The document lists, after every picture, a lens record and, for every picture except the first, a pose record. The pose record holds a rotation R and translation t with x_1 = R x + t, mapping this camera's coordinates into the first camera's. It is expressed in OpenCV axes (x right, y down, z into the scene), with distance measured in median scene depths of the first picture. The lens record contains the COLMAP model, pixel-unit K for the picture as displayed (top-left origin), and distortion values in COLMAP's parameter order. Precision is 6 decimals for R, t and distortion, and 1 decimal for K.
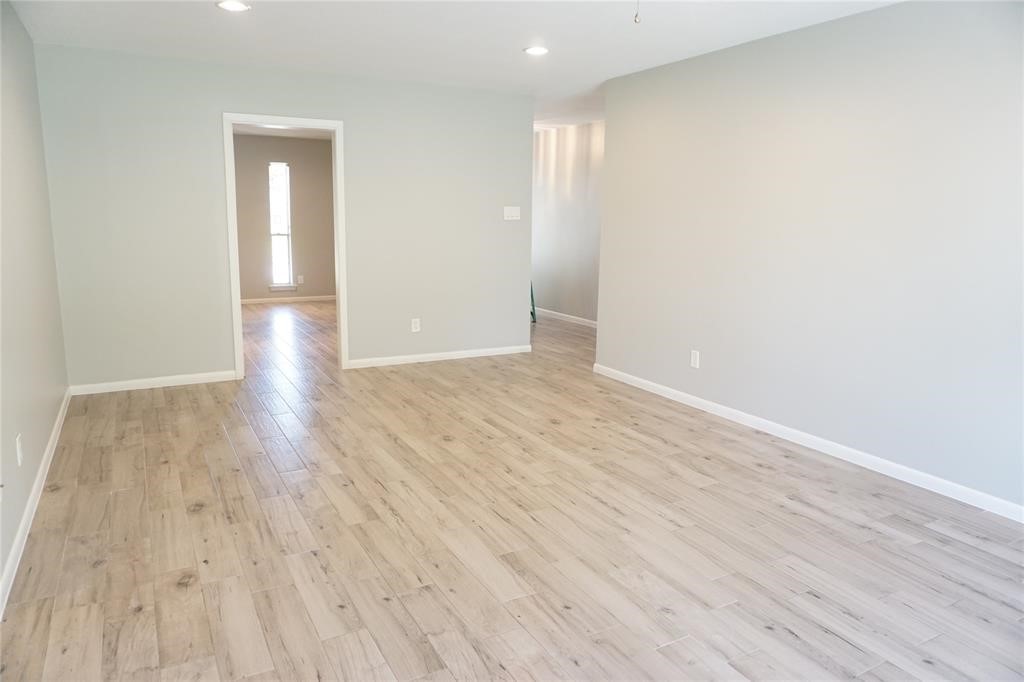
lens RADIAL K [[690.6, 0, 512.0], [0, 690.6, 341.0], [0, 0, 1]] dist [-0.030585, -0.002597]
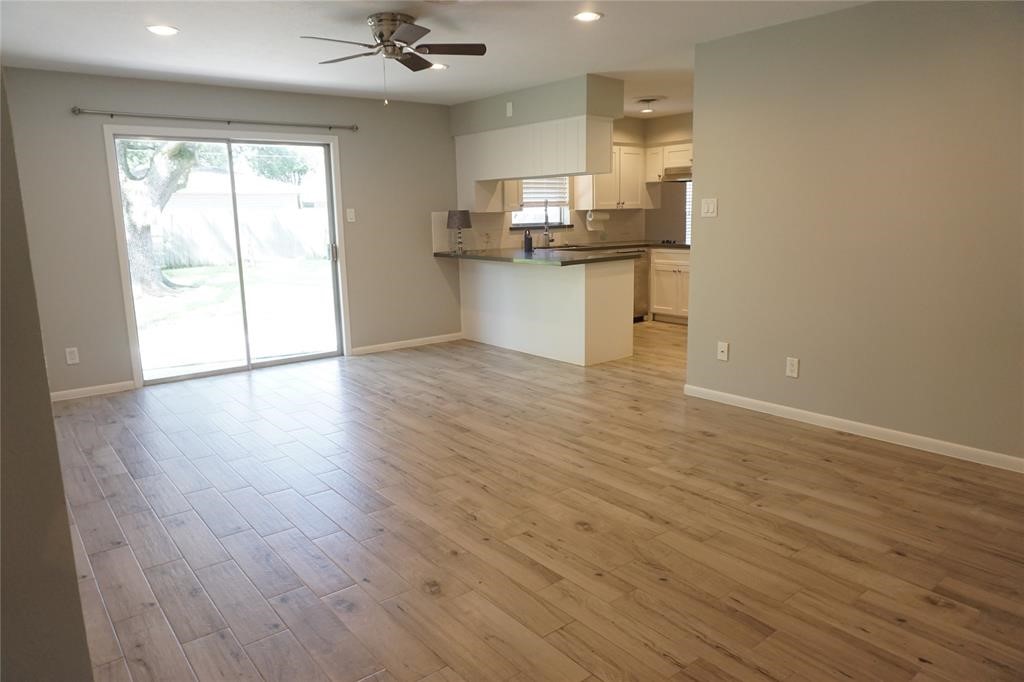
lens RADIAL K [[690.6, 0, 512.0], [0, 690.6, 341.0], [0, 0, 1]] dist [-0.030585, -0.002597]
pose [[-0.986817, 0.033886, -0.158255, 0.104458], [-0.024873, 0.934463, 0.355191, -0.345374], [0.159920, 0.354445, -0.921300, 1.876813]]
